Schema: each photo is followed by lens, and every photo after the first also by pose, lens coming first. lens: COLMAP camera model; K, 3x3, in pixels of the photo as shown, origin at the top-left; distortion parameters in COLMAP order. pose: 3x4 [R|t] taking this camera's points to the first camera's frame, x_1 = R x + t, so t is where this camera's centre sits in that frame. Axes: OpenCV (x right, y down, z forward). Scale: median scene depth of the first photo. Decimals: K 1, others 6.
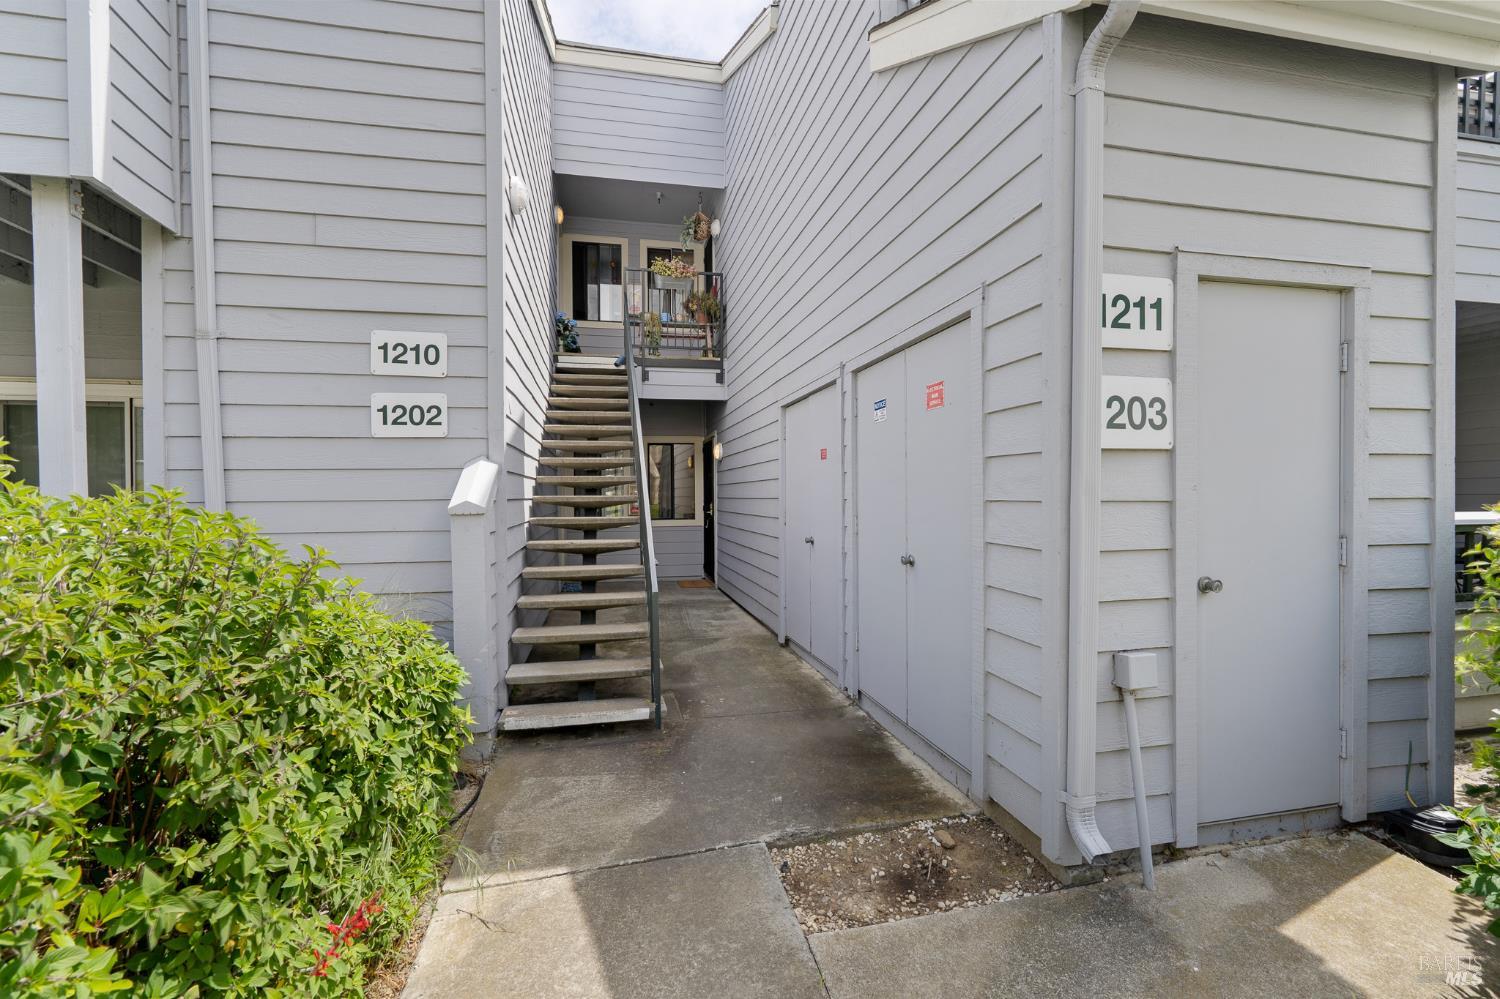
lens RADIAL K [[679.3, 0, 753.5], [0, 679.3, 503.4], [0, 0, 1]] dist [-0.002133, 0.000390]
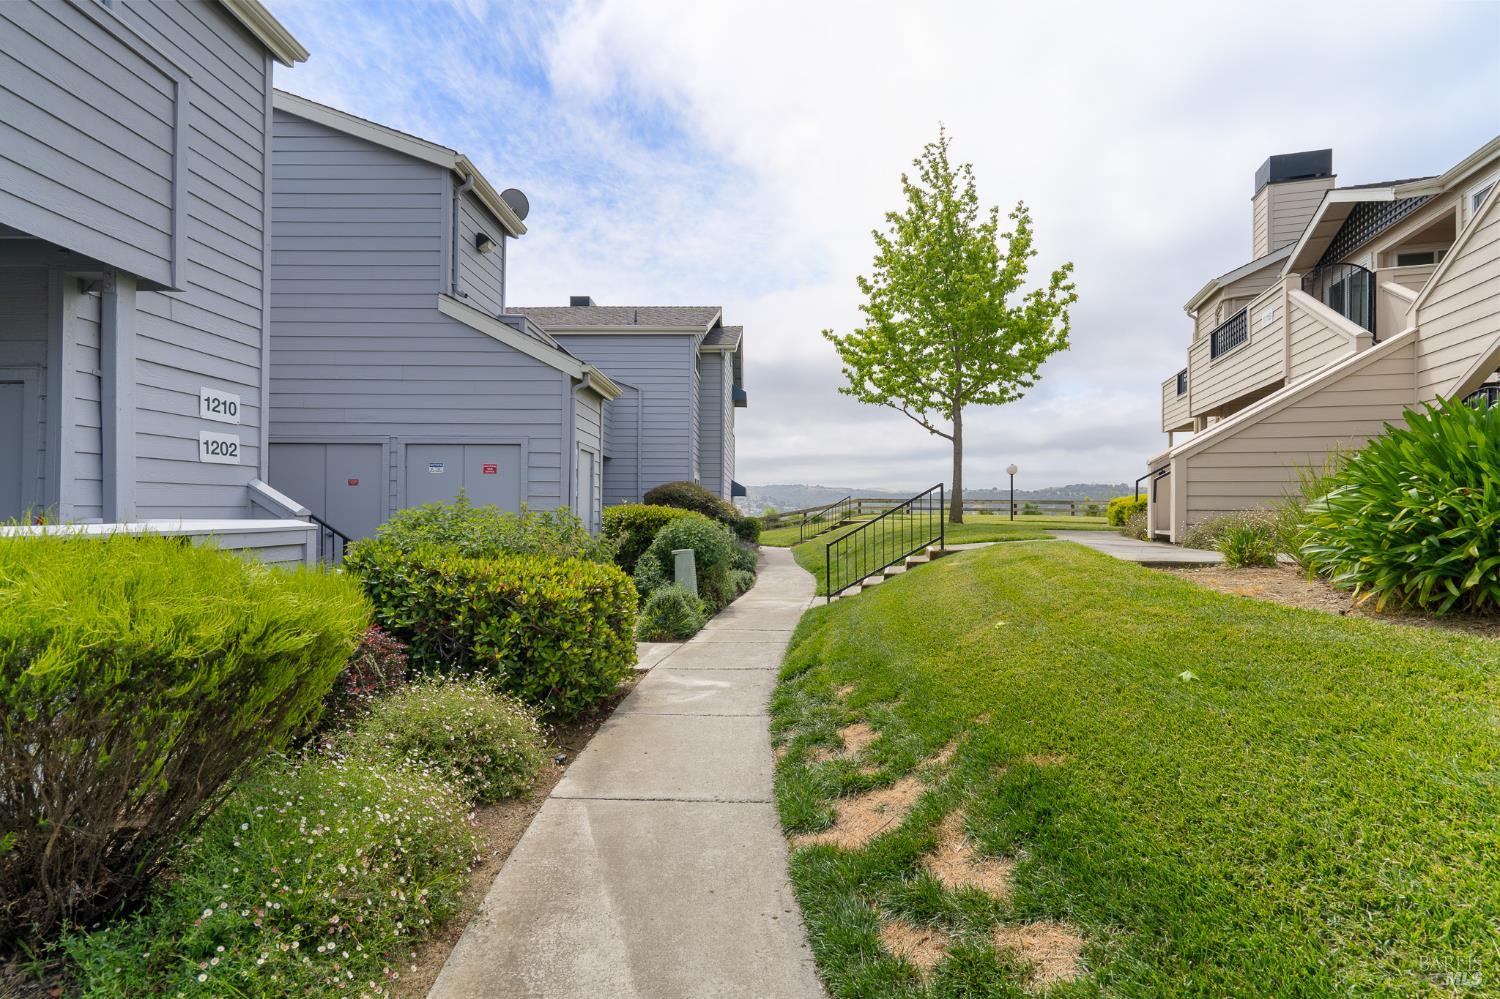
lens RADIAL K [[679.3, 0, 751.3], [0, 679.3, 504.9], [0, 0, 1]] dist [-0.002133, 0.000390]
pose [[0.227613, 0.017960, 0.973586, -1.667969], [0.000377, 0.999828, -0.018532, 0.019333], [-0.973752, 0.004585, 0.227567, -0.444657]]
